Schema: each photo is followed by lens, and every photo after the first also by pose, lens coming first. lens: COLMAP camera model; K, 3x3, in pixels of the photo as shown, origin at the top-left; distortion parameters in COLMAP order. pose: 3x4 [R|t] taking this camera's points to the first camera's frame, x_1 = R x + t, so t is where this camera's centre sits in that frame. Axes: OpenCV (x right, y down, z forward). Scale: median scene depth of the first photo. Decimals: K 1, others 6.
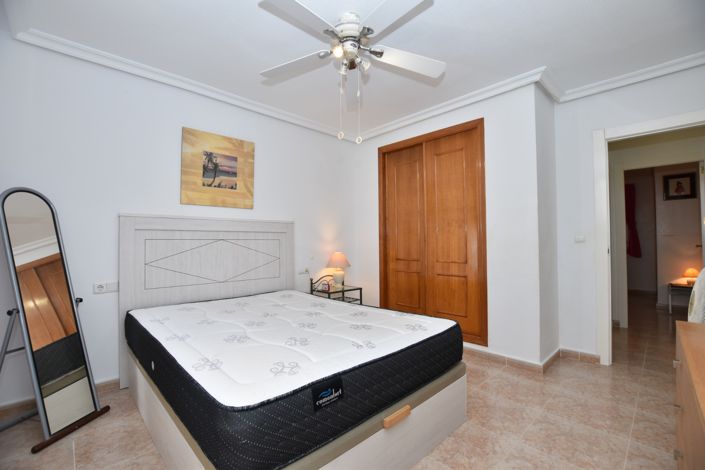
lens RADIAL K [[309.3, 0, 352.5], [0, 309.3, 235.0], [0, 0, 1]] dist [-0.023719, 0.000453]
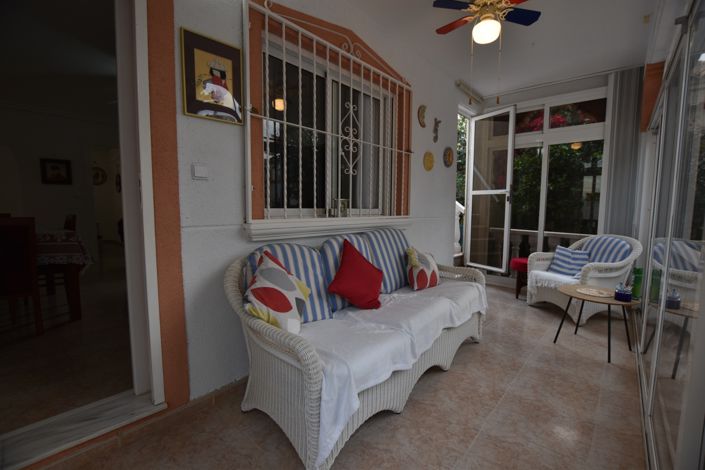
lens RADIAL K [[309.3, 0, 352.5], [0, 309.3, 235.0], [0, 0, 1]] dist [-0.023719, 0.000453]
pose [[-0.077907, -0.084643, 0.993361, -1.598064], [-0.028238, 0.996177, 0.082669, 0.029429], [-0.996561, -0.021610, -0.079999, 1.676941]]
